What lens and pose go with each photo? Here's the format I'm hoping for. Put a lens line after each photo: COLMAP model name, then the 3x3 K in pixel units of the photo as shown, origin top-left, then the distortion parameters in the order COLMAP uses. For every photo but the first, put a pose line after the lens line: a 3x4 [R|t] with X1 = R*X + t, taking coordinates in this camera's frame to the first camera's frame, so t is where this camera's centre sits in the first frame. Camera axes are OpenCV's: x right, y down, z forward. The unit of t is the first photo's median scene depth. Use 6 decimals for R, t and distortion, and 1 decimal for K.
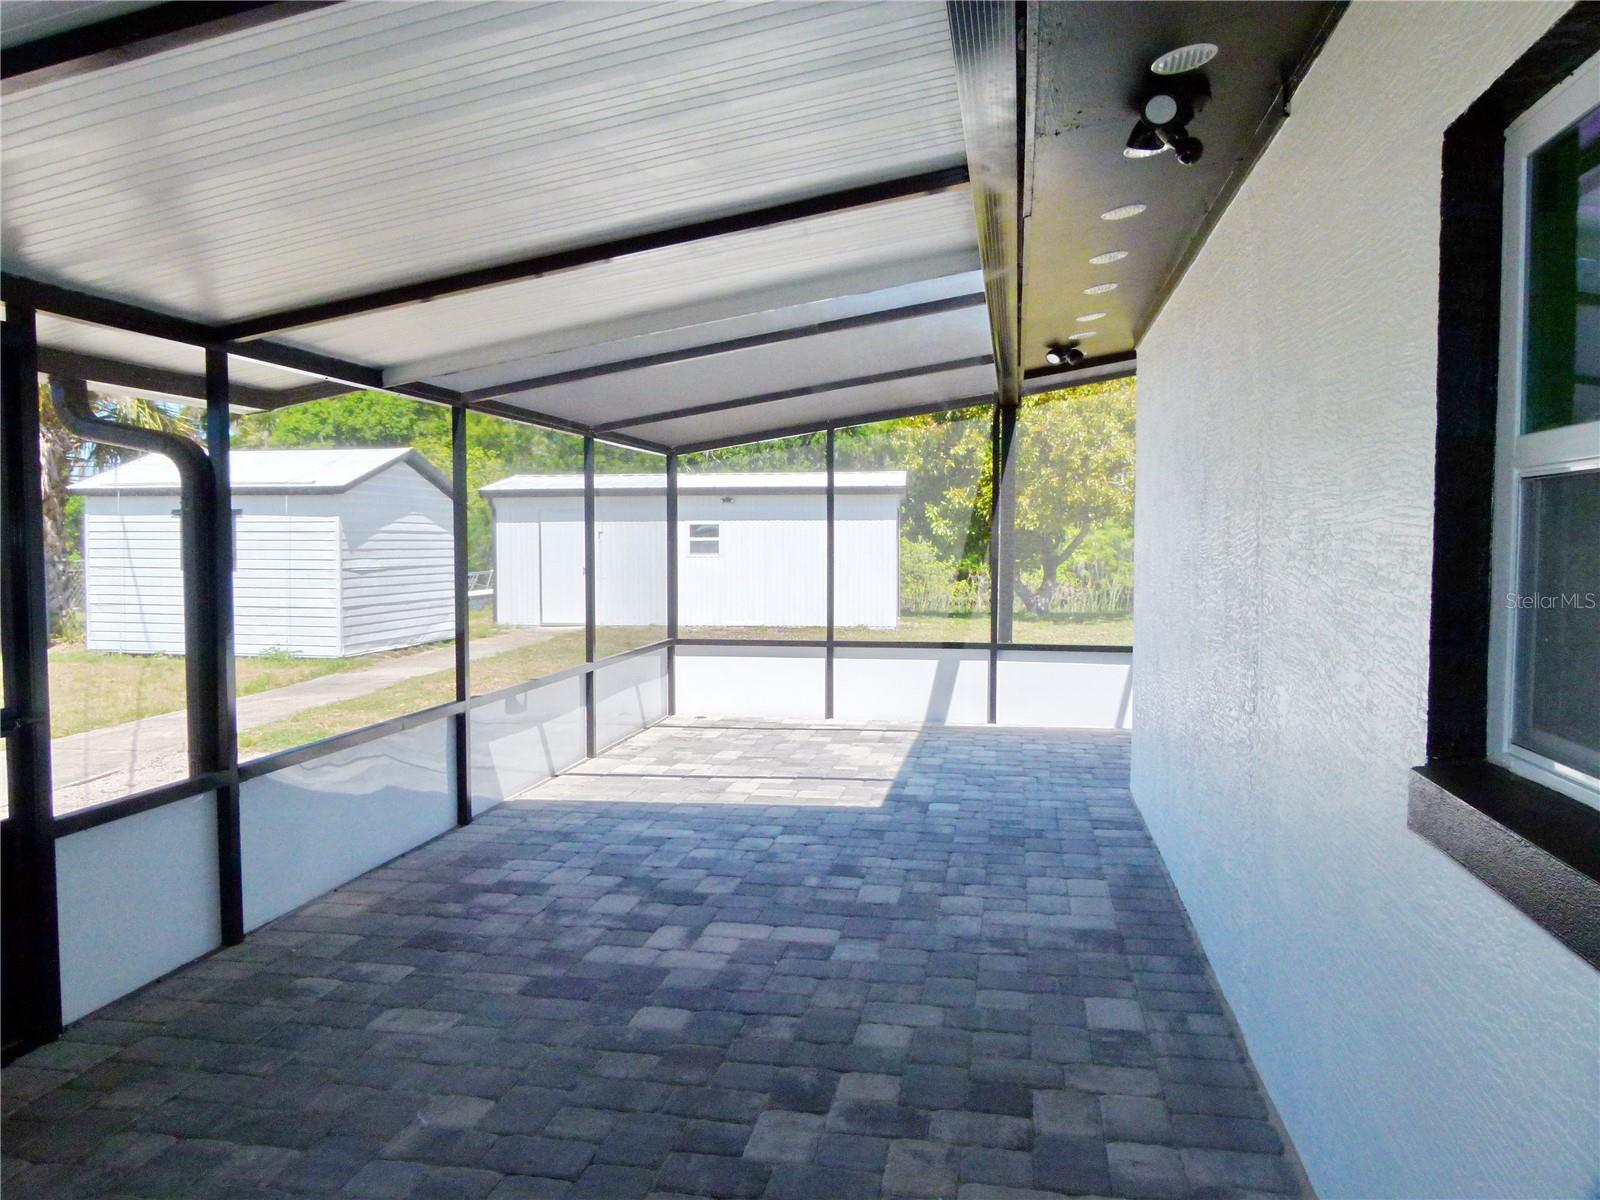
lens RADIAL K [[1205.8, 0, 800.0], [0, 1205.8, 600.0], [0, 0, 1]] dist [-0.033528, 0.024681]
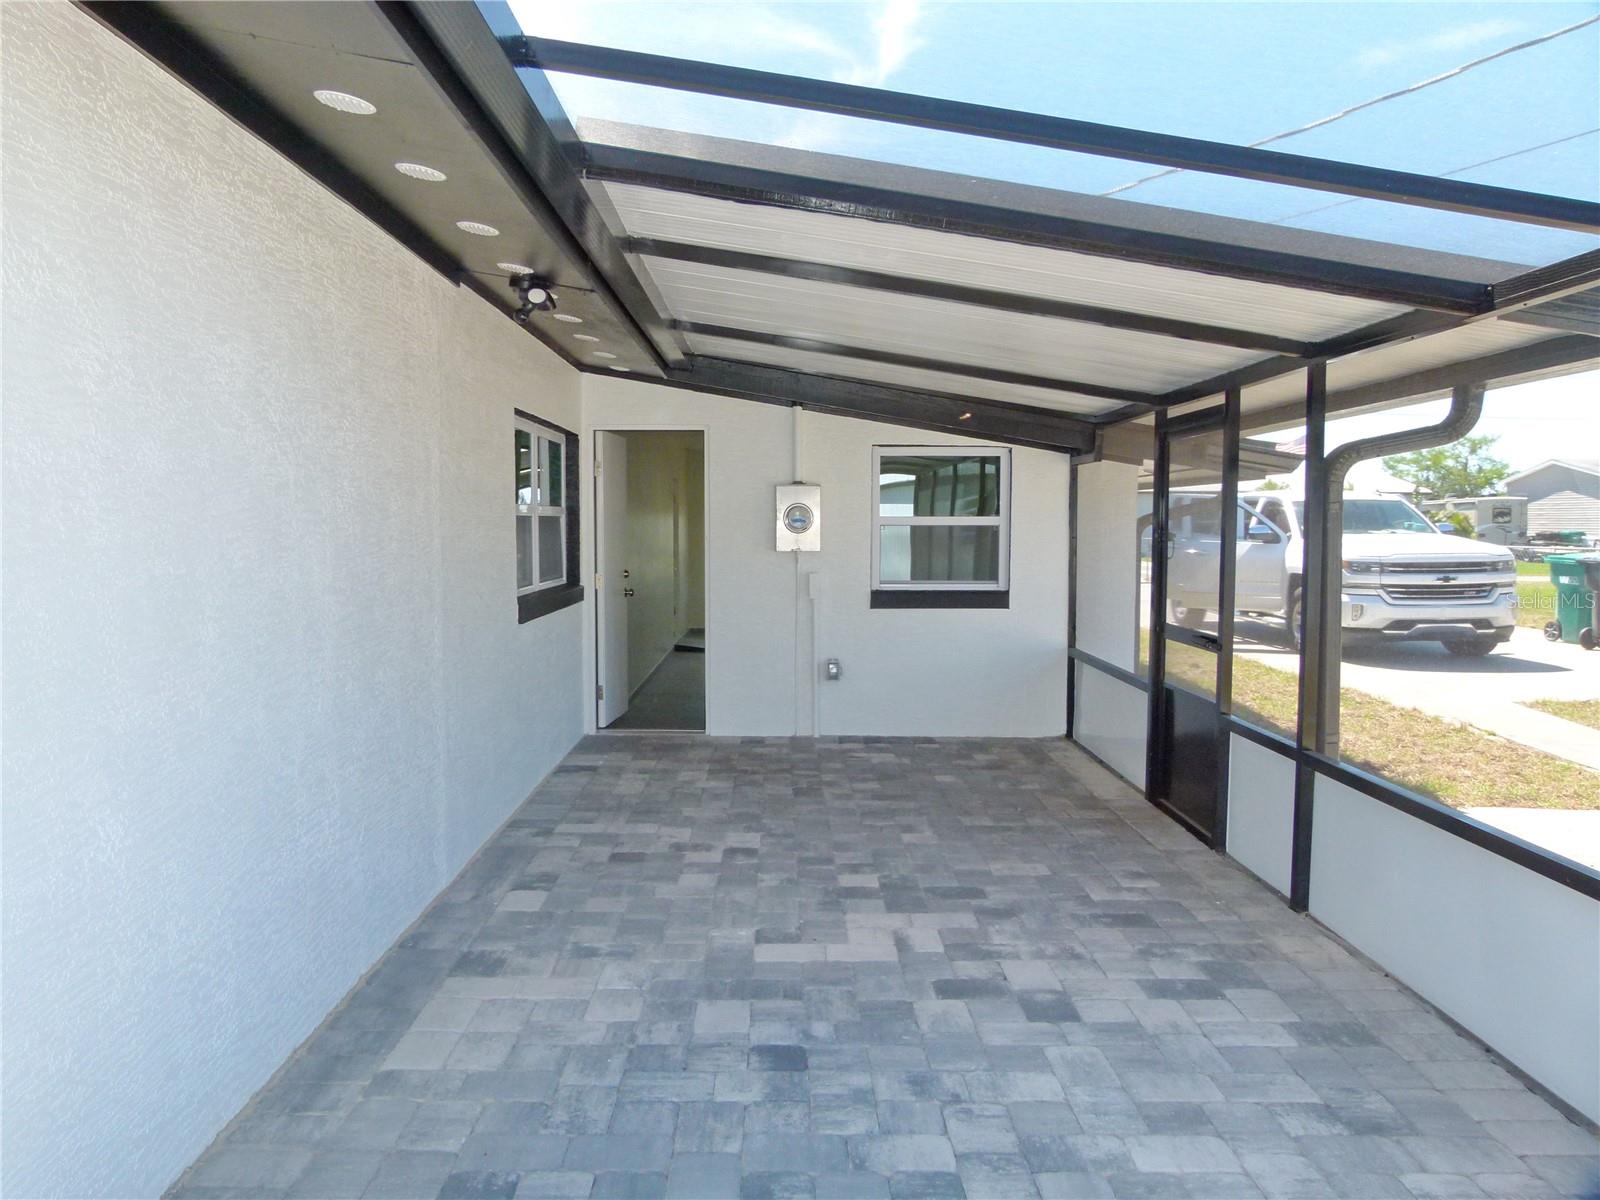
lens RADIAL K [[1205.8, 0, 800.0], [0, 1205.8, 600.0], [0, 0, 1]] dist [-0.033528, 0.024681]
pose [[-0.981404, 0.007086, -0.191825, 0.178141], [-0.014823, 0.993537, 0.112535, -0.108723], [0.191382, 0.113286, -0.974956, 1.902633]]
